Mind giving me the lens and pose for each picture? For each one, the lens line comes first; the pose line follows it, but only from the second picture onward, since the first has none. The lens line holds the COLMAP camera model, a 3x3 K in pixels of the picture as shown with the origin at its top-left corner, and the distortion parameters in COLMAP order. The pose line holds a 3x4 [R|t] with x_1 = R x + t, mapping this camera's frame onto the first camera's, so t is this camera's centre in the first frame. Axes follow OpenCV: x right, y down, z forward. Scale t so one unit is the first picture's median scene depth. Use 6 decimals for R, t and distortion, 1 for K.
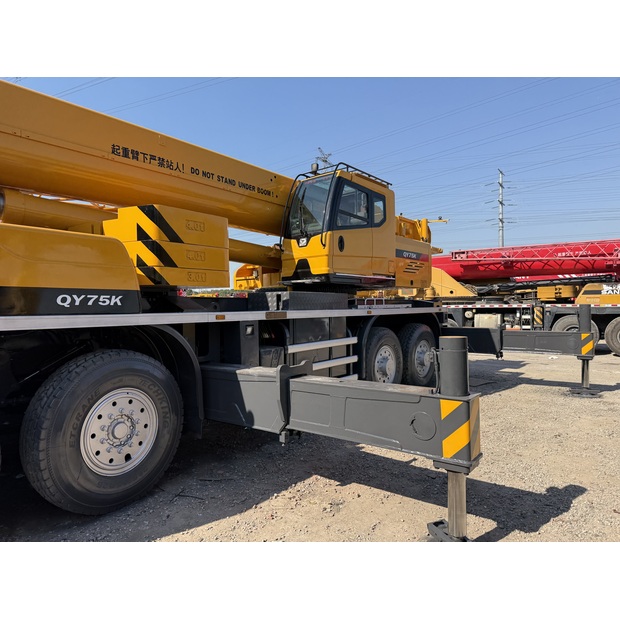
lens RADIAL K [[425.5, 0, 306.4], [0, 425.5, 311.9], [0, 0, 1]] dist [0.045474, -0.026381]
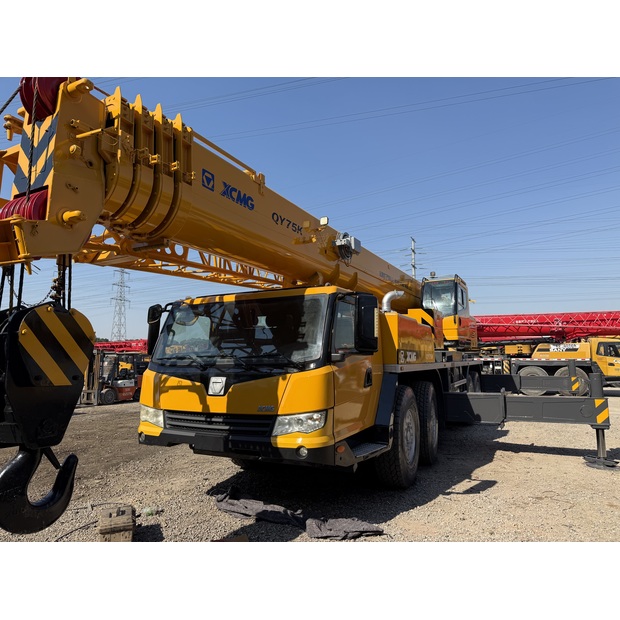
lens RADIAL K [[425.5, 0, 308.4], [0, 425.5, 308.9], [0, 0, 1]] dist [0.045474, -0.026381]
pose [[0.981066, 0.026249, 0.191885, -0.334550], [-0.001477, 0.991758, -0.128115, 0.002274], [-0.193667, 0.125406, 0.973019, -0.211377]]
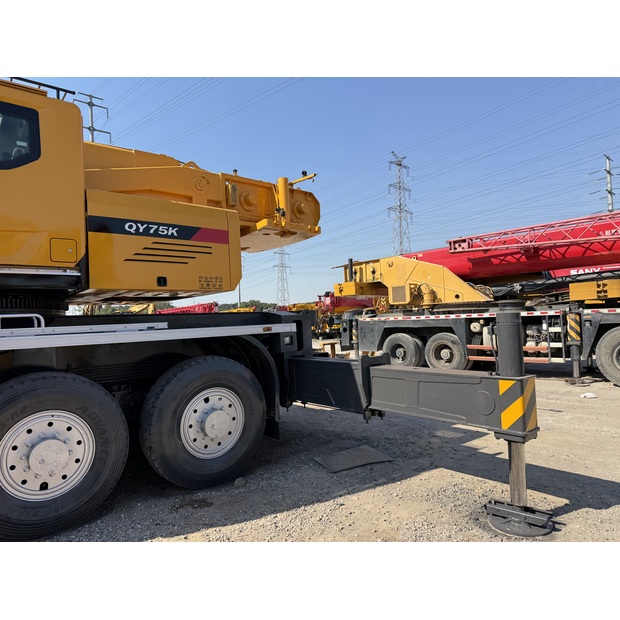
lens RADIAL K [[425.5, 0, 306.9], [0, 425.5, 308.5], [0, 0, 1]] dist [0.045474, -0.026381]
pose [[0.978154, -0.034383, -0.205018, 0.280923], [0.026915, 0.998873, -0.039102, -0.005099], [0.206131, 0.032730, 0.977977, 0.278251]]
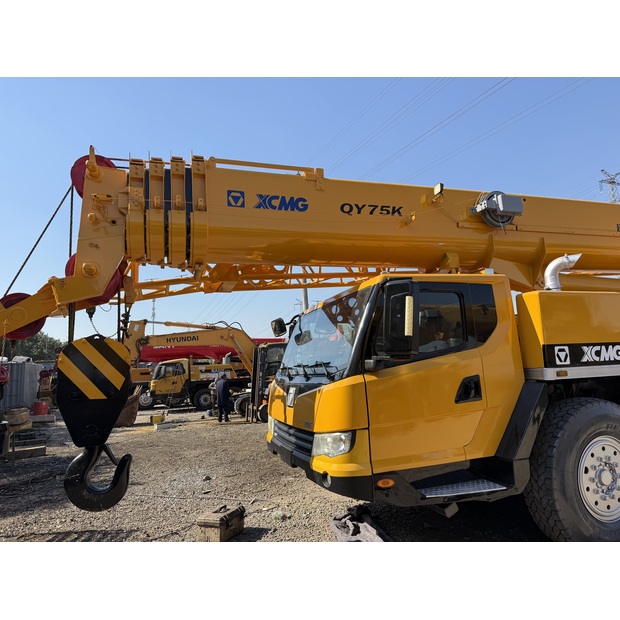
lens RADIAL K [[425.5, 0, 308.0], [0, 425.5, 309.4], [0, 0, 1]] dist [0.045474, -0.026381]
pose [[0.834299, -0.109191, -0.540392, -0.158048], [0.035682, 0.988830, -0.144714, 0.000447], [0.550157, 0.101453, 0.828875, -0.141737]]
